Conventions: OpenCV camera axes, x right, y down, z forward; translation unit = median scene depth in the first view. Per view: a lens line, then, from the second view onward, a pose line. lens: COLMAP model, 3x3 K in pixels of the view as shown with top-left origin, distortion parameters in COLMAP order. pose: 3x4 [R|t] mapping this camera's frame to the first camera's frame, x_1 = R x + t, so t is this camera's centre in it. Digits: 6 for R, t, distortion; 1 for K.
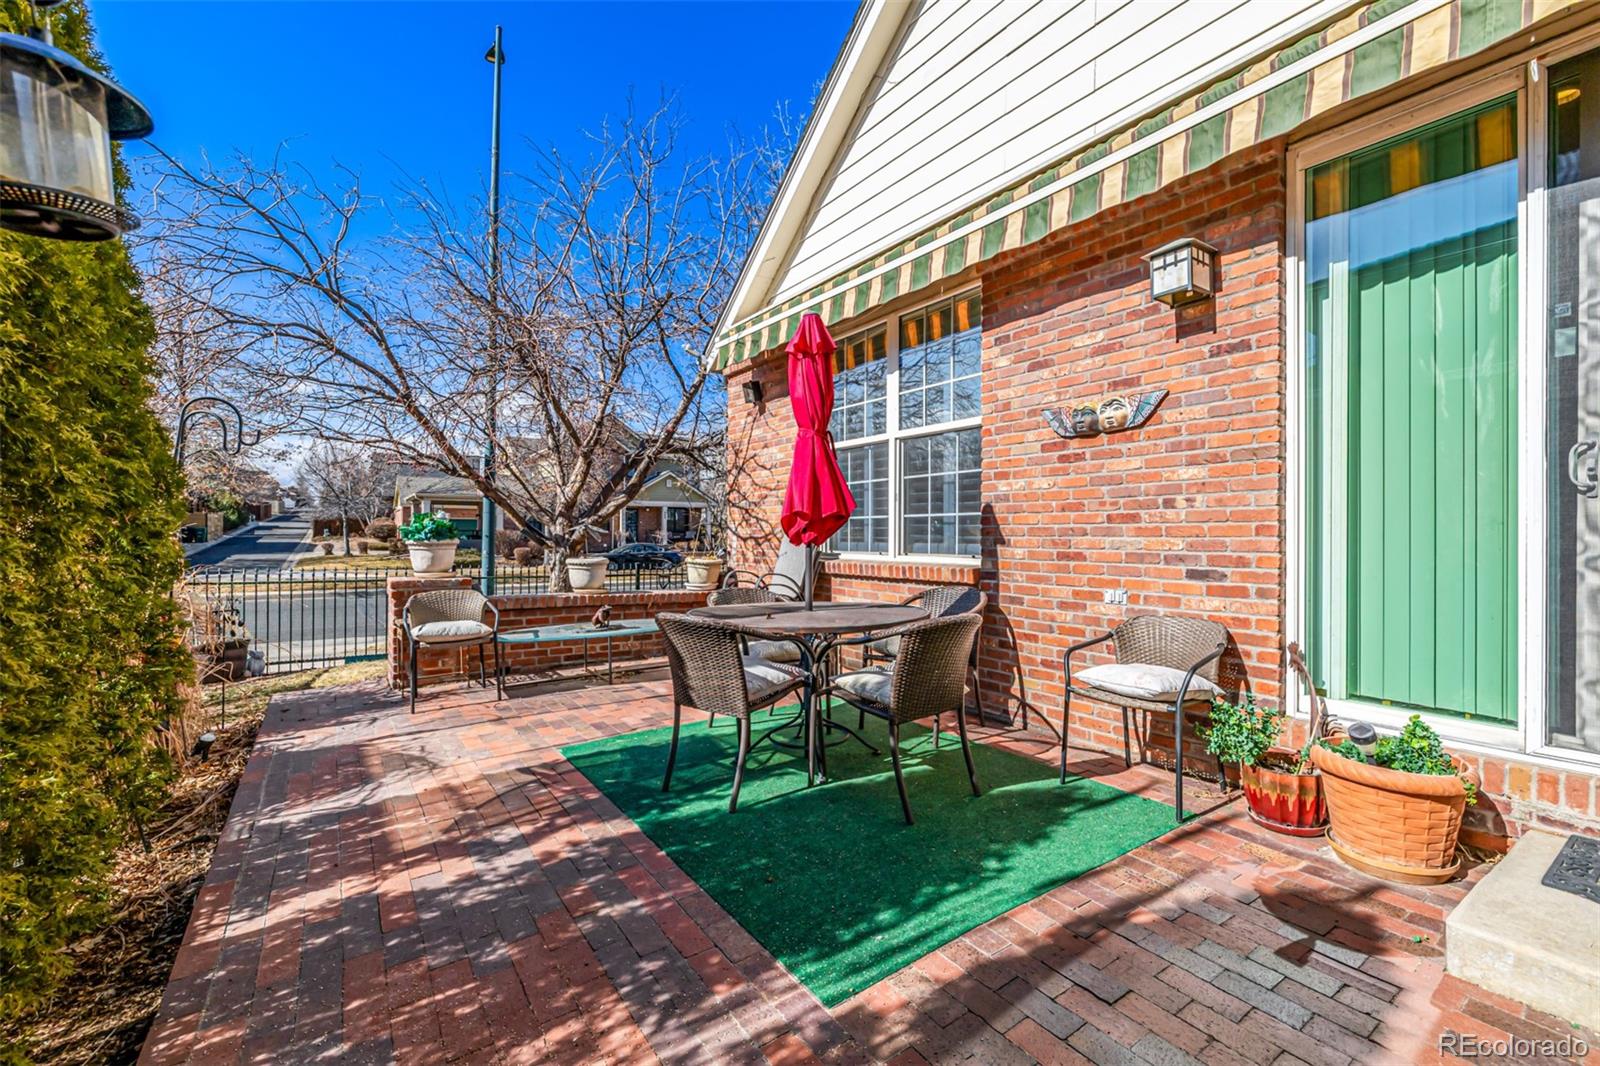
lens RADIAL K [[672.7, 0, 810.4], [0, 672.7, 532.8], [0, 0, 1]] dist [0.001134, -0.000037]
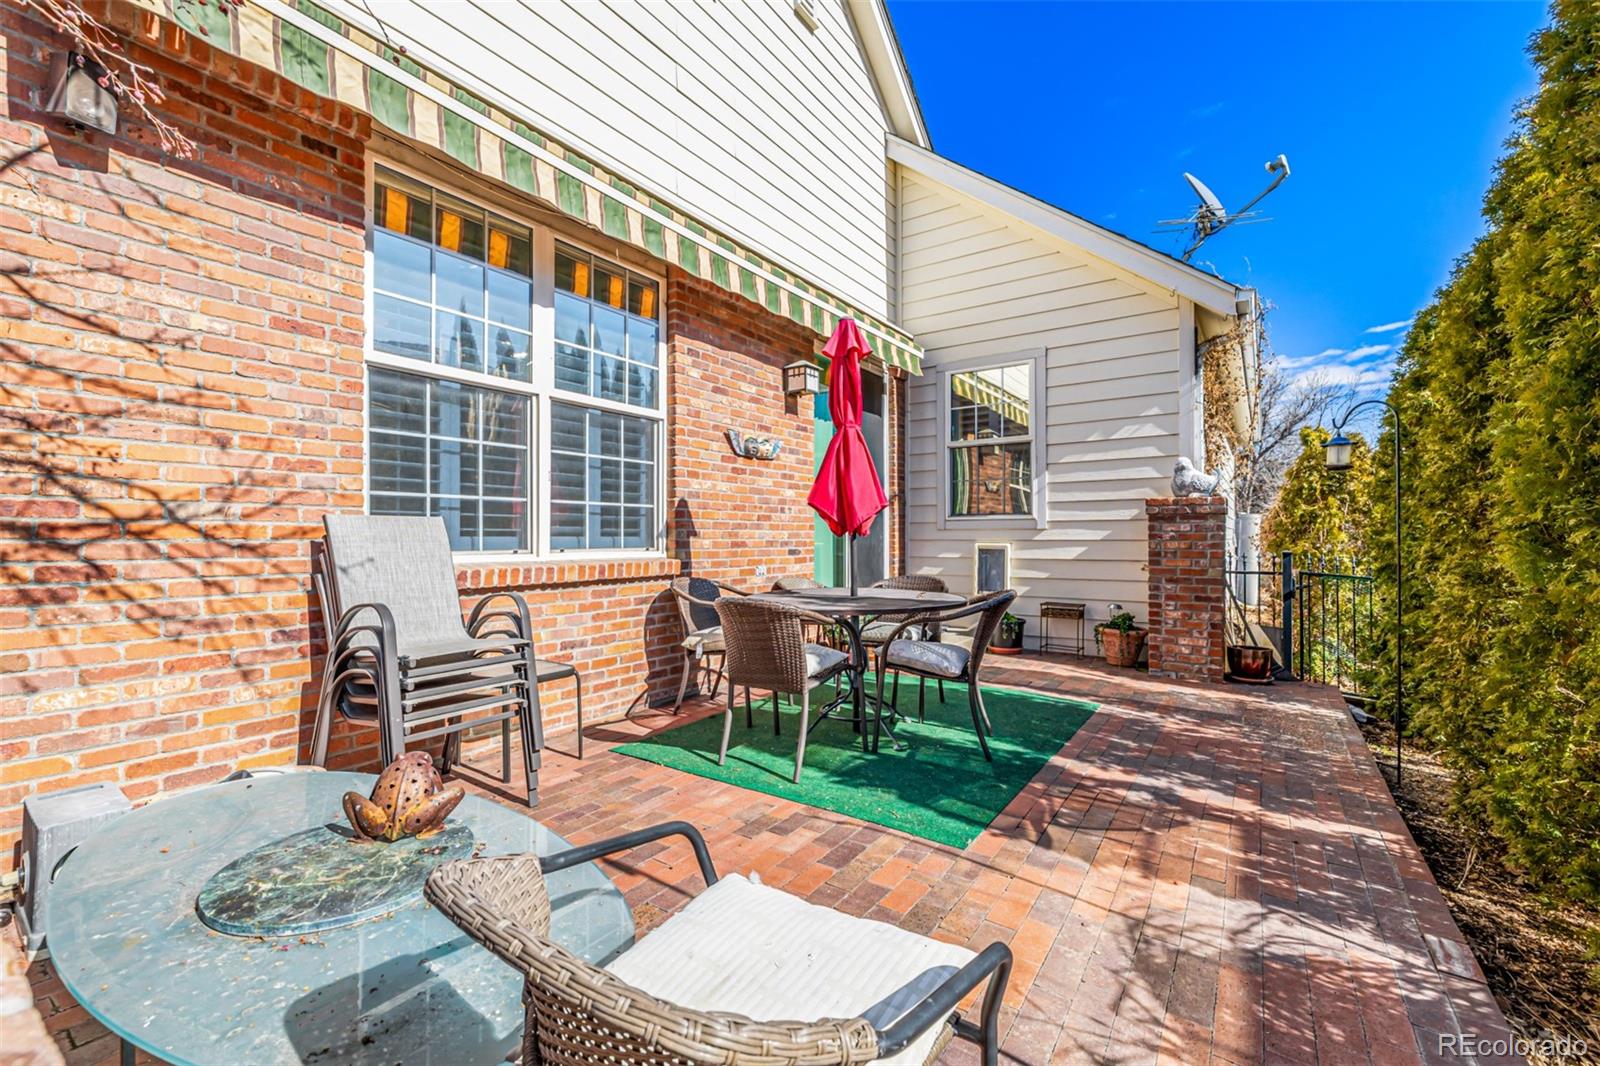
lens RADIAL K [[672.7, 0, 809.7], [0, 672.7, 534.7], [0, 0, 1]] dist [0.001134, -0.000037]
pose [[-0.355830, -0.000250, 0.934551, -1.109171], [-0.005361, 0.999984, -0.001774, 0.020769], [-0.934535, -0.005641, -0.355826, 1.633139]]
